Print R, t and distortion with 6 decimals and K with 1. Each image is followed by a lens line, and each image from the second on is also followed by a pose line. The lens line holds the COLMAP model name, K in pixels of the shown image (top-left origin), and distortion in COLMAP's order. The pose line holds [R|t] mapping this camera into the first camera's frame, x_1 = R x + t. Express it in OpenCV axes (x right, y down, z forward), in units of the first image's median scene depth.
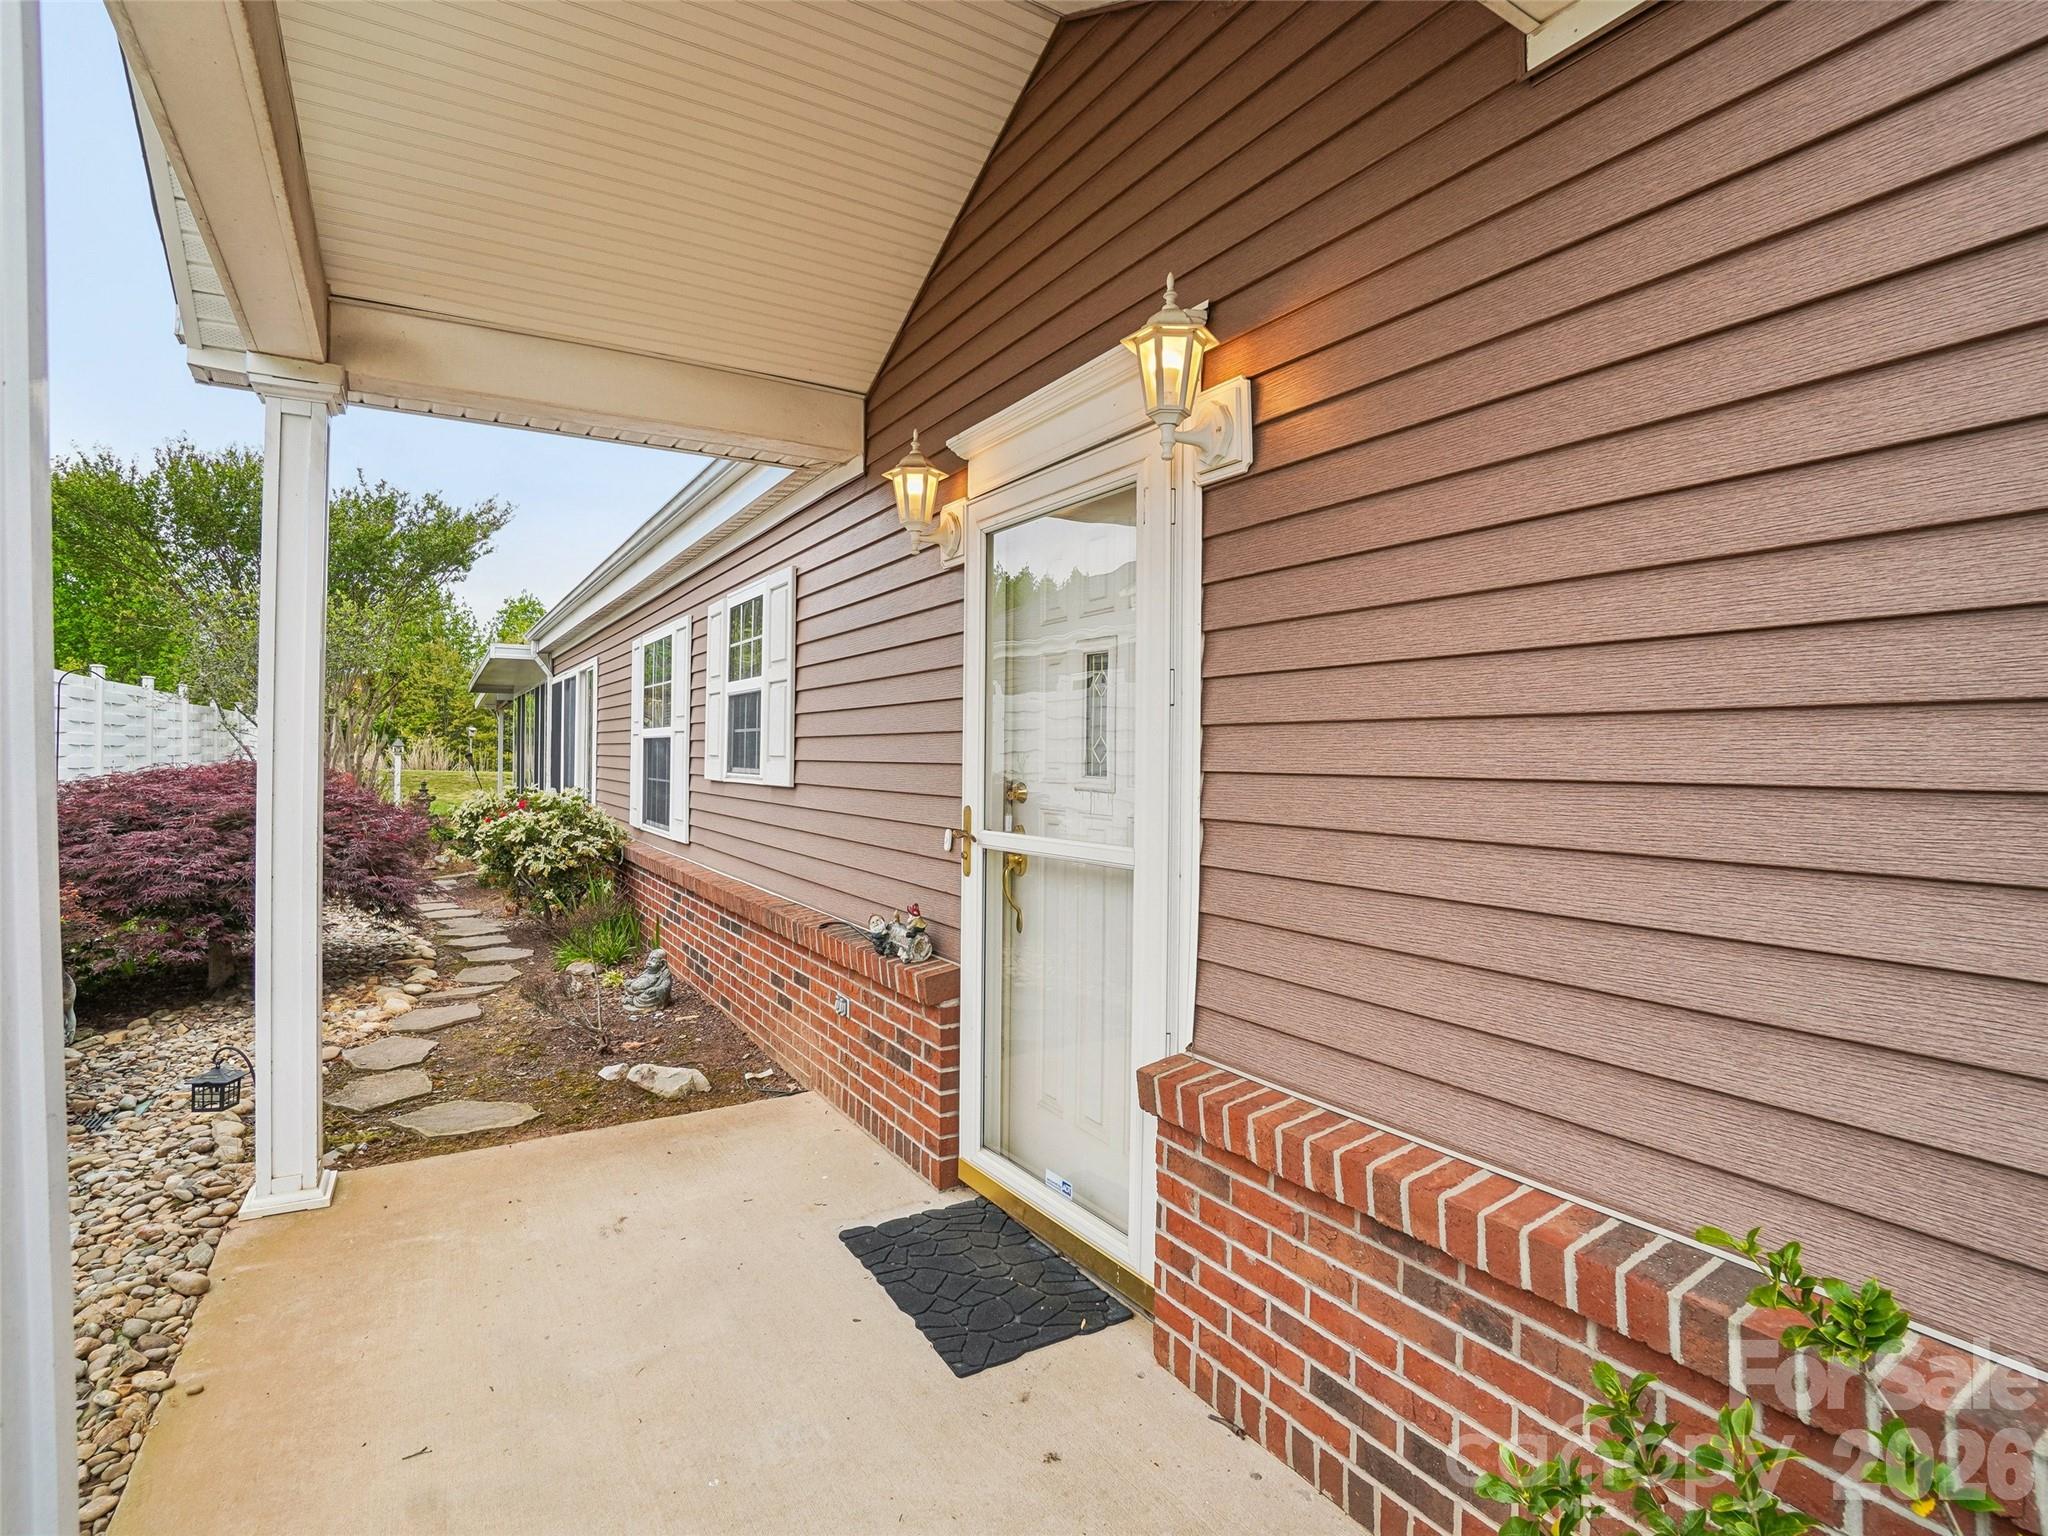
lens RADIAL K [[1018.0, 0, 1020.3], [0, 1018.0, 734.8], [0, 0, 1]] dist [-0.001083, 0.000953]
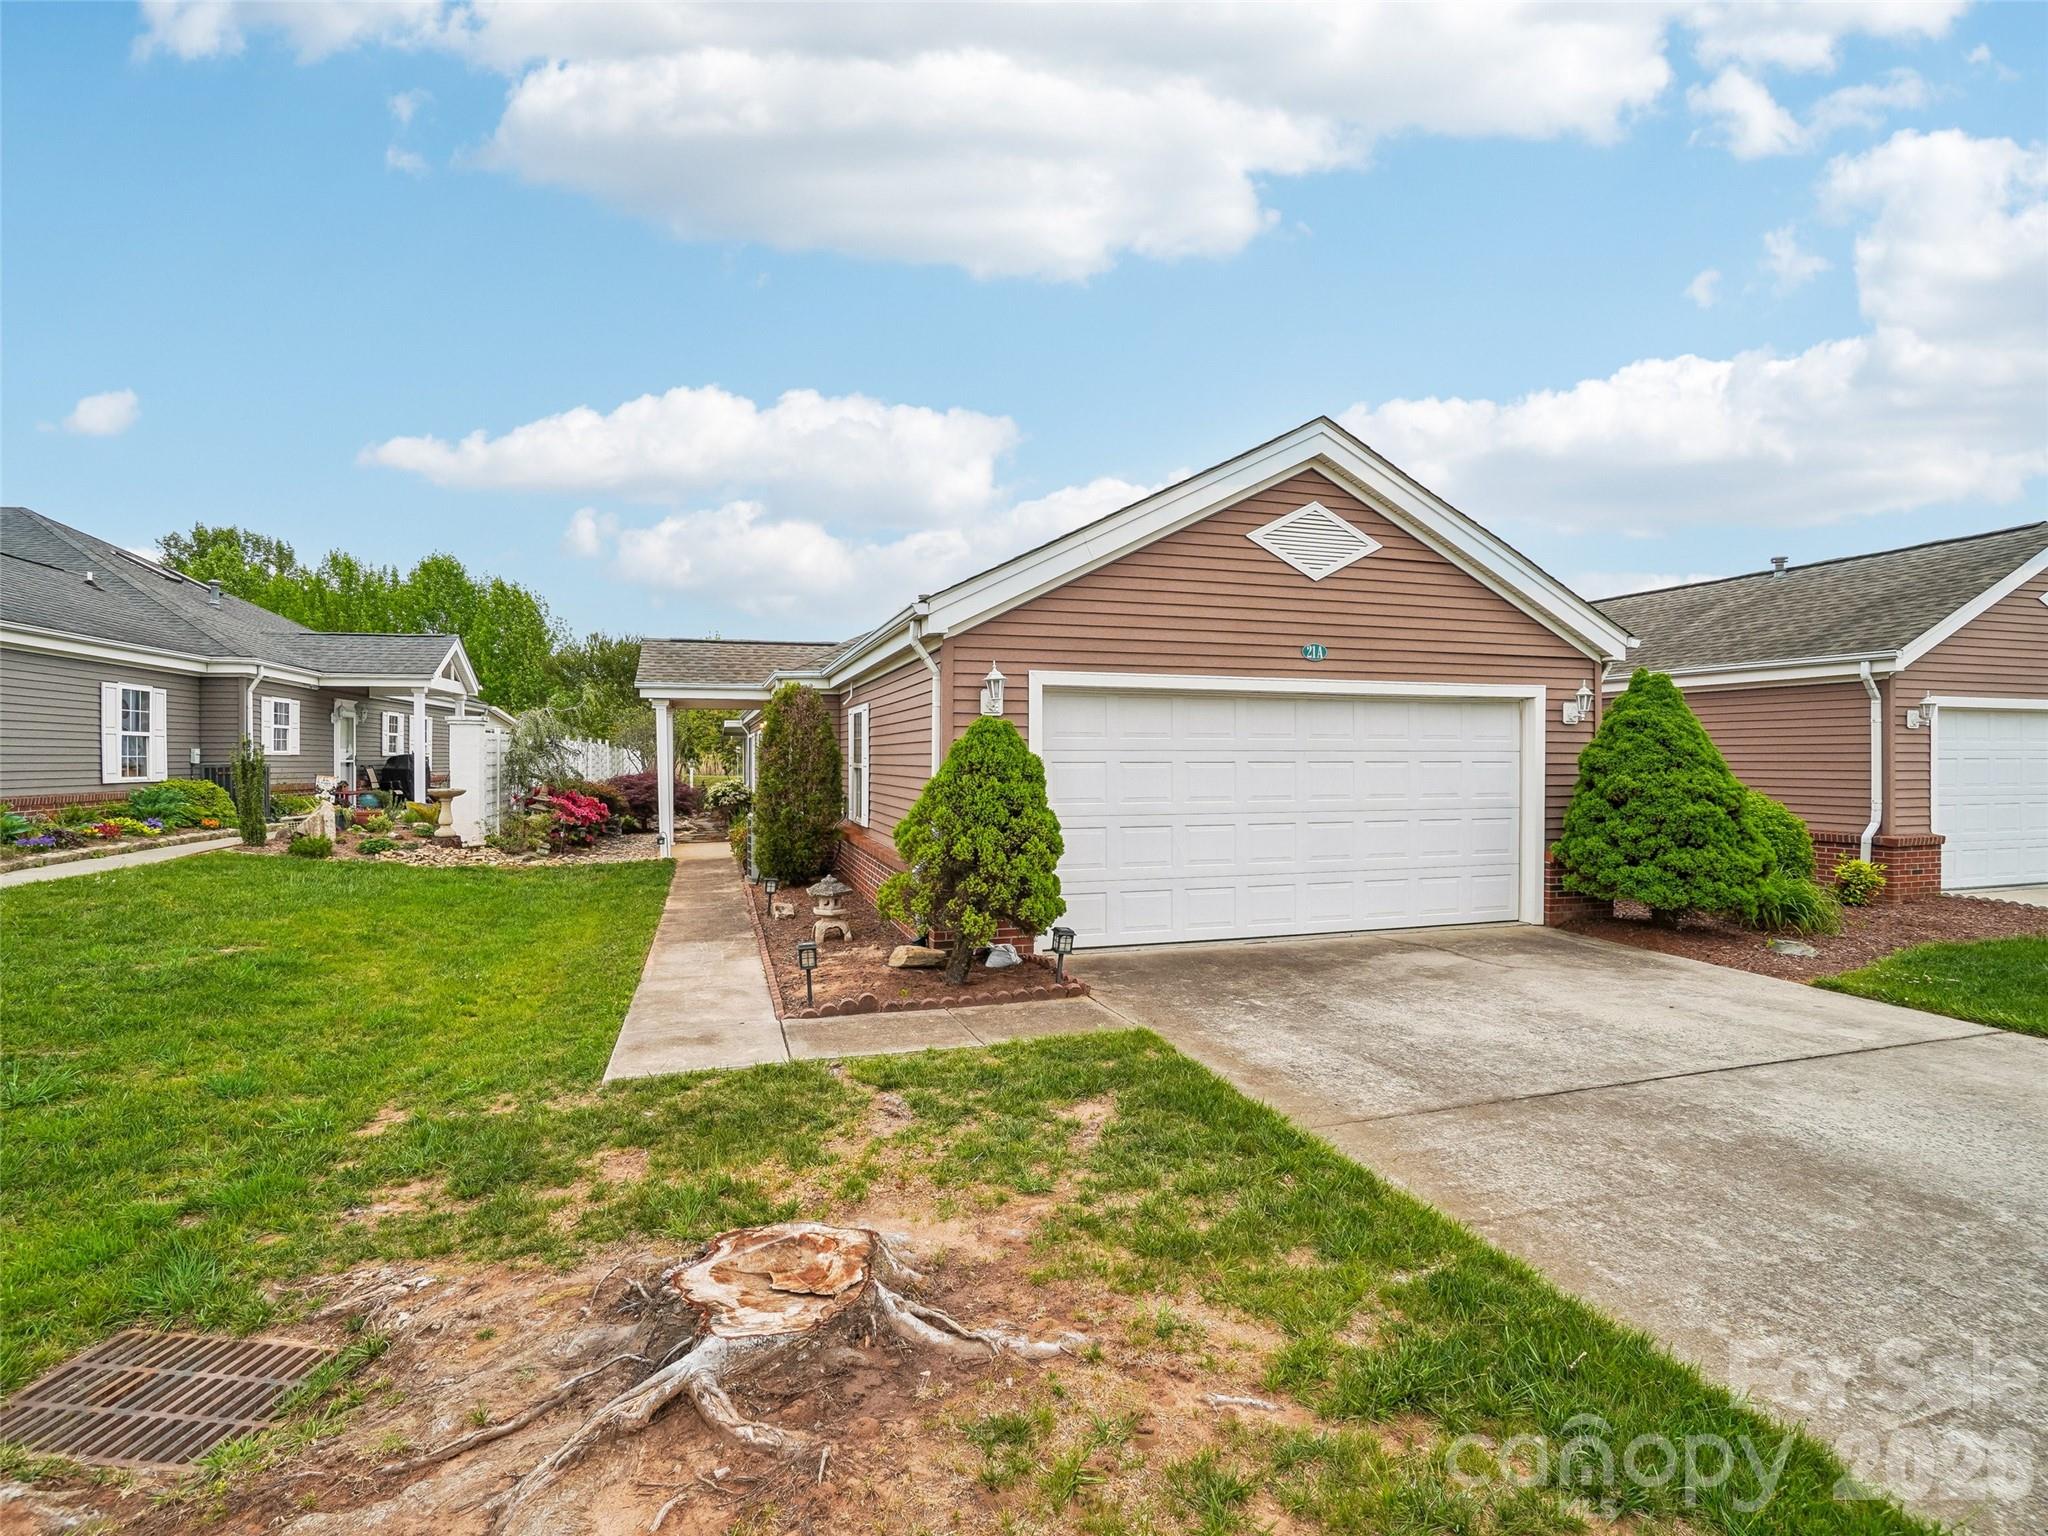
lens RADIAL K [[1018.0, 0, 1020.3], [0, 1018.0, 734.8], [0, 0, 1]] dist [-0.001083, 0.000953]
pose [[0.971770, -0.016574, -0.235348, 1.193987], [0.015544, 0.999860, -0.006228, -0.054118], [0.235418, 0.002394, 0.971891, -1.917343]]
